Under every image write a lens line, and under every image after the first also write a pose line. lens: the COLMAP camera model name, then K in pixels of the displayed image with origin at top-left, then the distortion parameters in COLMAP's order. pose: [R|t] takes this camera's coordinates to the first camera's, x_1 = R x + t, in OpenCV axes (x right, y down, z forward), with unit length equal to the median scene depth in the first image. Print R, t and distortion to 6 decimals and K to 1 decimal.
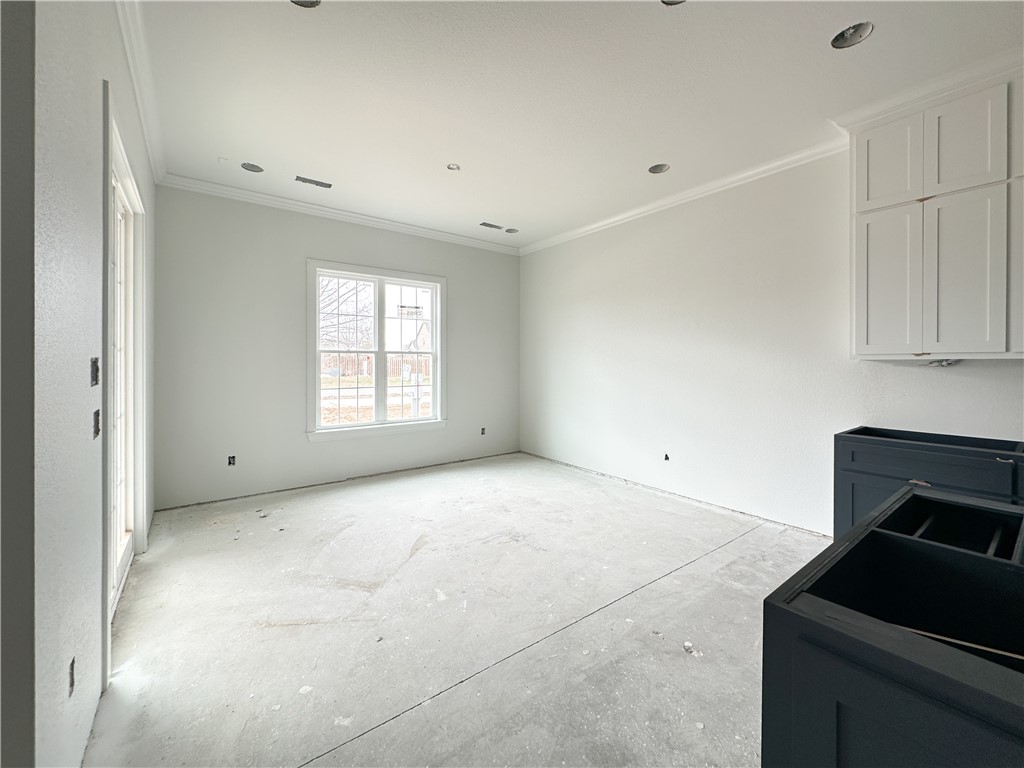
lens RADIAL K [[417.8, 0, 511.2], [0, 417.8, 367.8], [0, 0, 1]] dist [-0.000038, 0.000056]
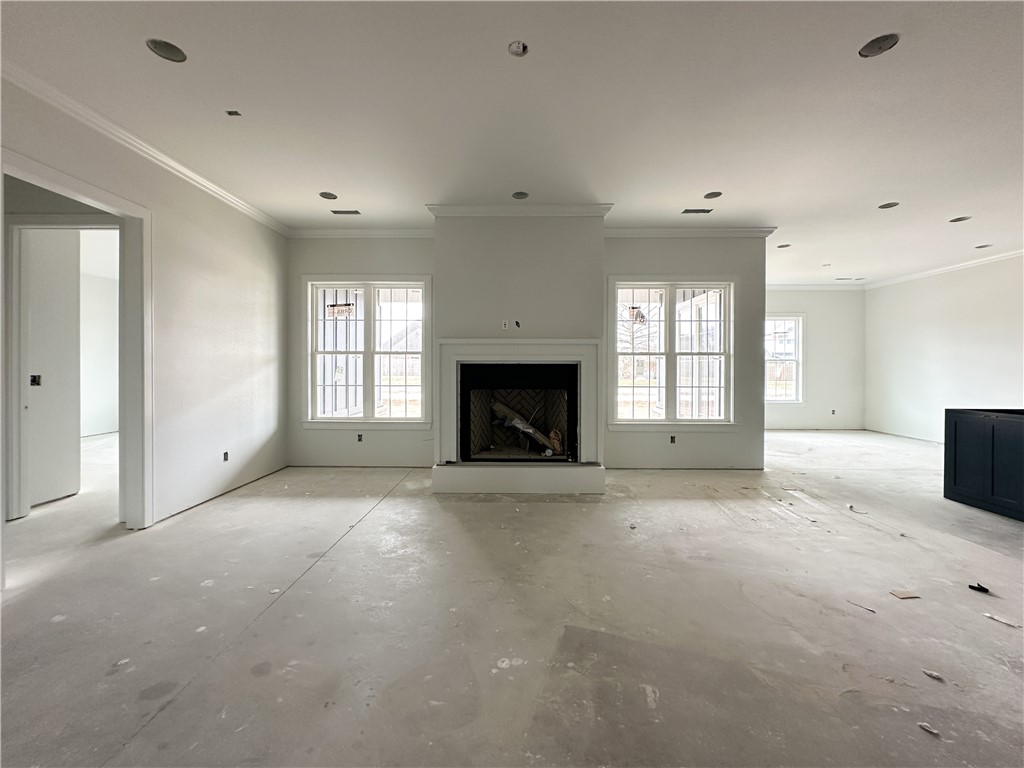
lens RADIAL K [[414.8, 0, 500.3], [0, 414.8, 369.6], [0, 0, 1]] dist [-0.001014, -0.000079]
pose [[0.791591, 0.007187, -0.611009, -0.117271], [-0.005141, 0.999974, 0.005102, -0.001124], [0.611030, -0.000898, 0.791607, -0.993853]]
